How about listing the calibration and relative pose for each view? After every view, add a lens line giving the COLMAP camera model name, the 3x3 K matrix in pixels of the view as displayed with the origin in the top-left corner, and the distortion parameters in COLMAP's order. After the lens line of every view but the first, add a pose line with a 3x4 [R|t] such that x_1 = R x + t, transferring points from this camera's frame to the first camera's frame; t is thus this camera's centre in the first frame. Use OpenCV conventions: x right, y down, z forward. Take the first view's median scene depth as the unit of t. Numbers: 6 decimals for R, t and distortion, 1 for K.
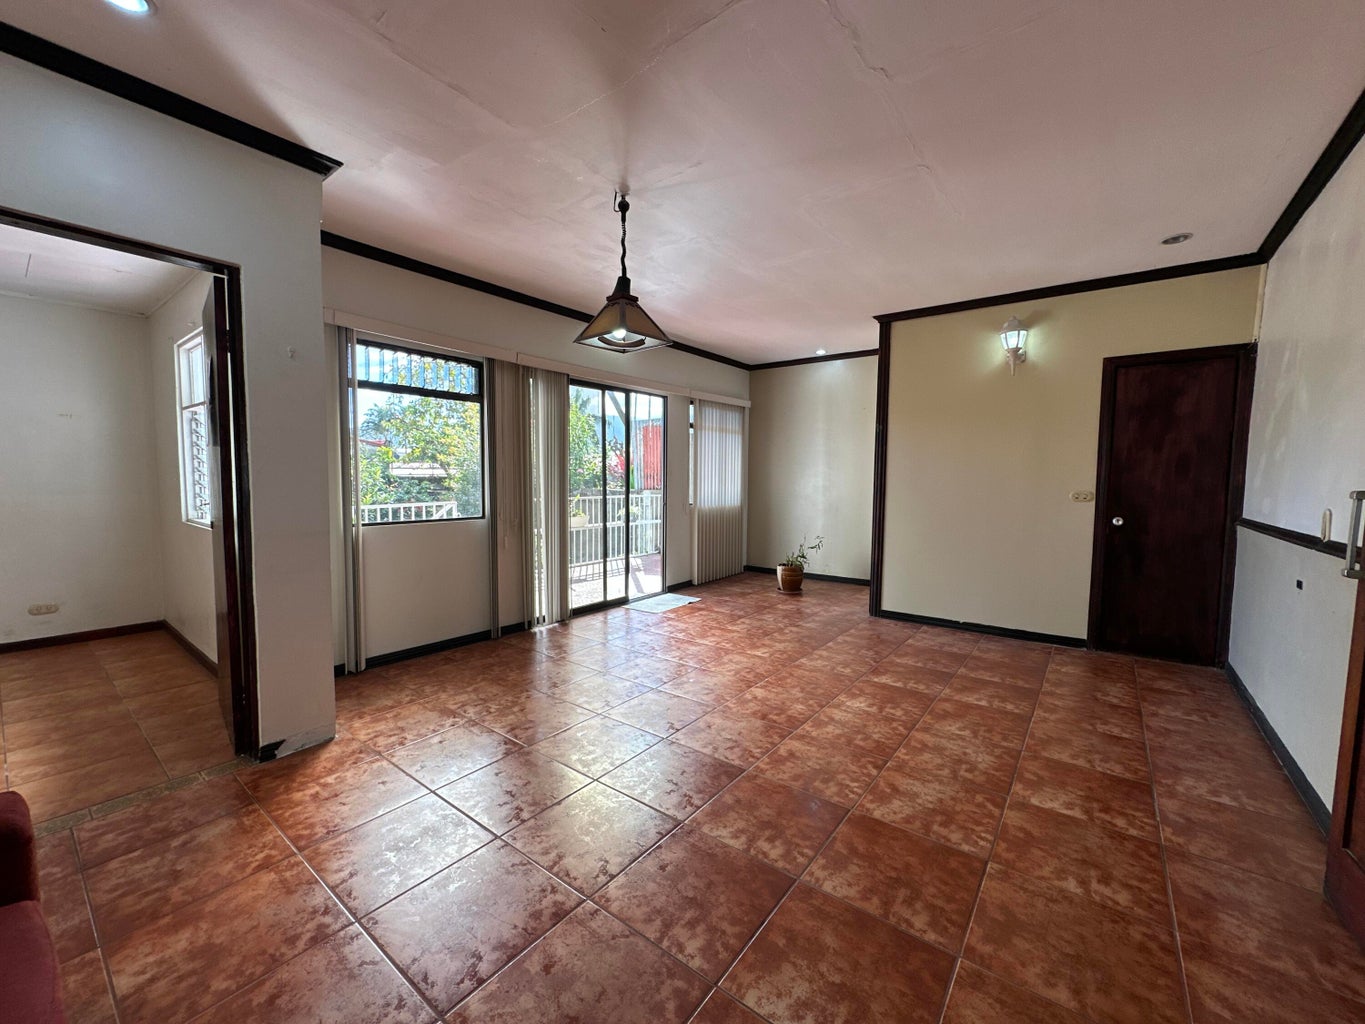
lens RADIAL K [[545.9, 0, 681.8], [0, 545.9, 514.9], [0, 0, 1]] dist [-0.008893, -0.000181]
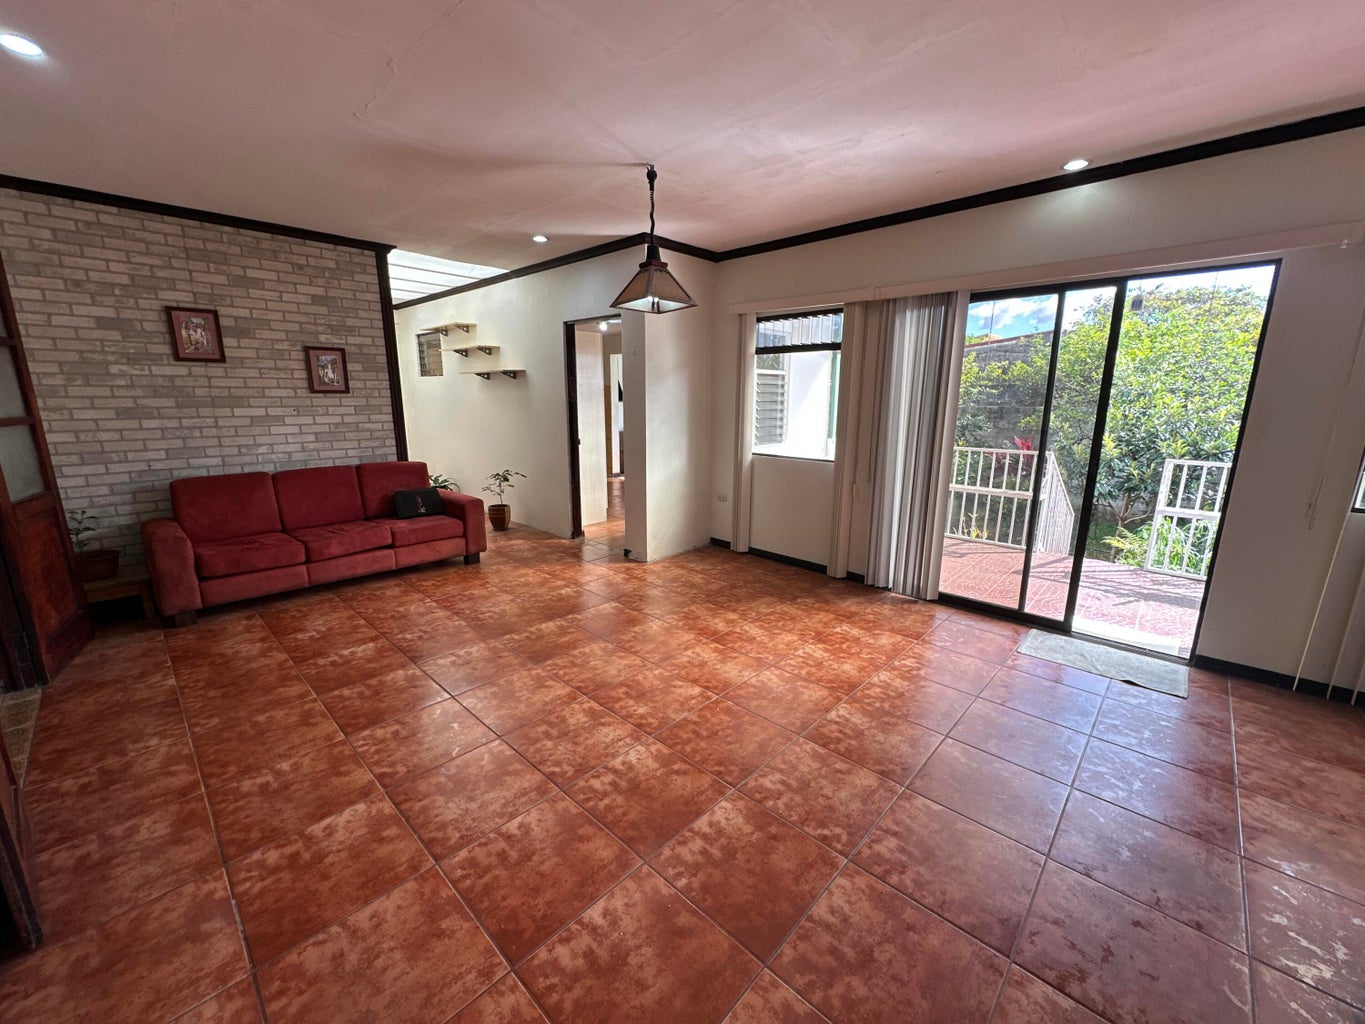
lens RADIAL K [[545.9, 0, 680.9], [0, 545.9, 512.4], [0, 0, 1]] dist [-0.008893, -0.000181]
pose [[-0.103857, 0.199030, -0.974475, 1.038811], [-0.078422, 0.975084, 0.207512, -0.137424], [0.991496, 0.097971, -0.085661, 1.173673]]
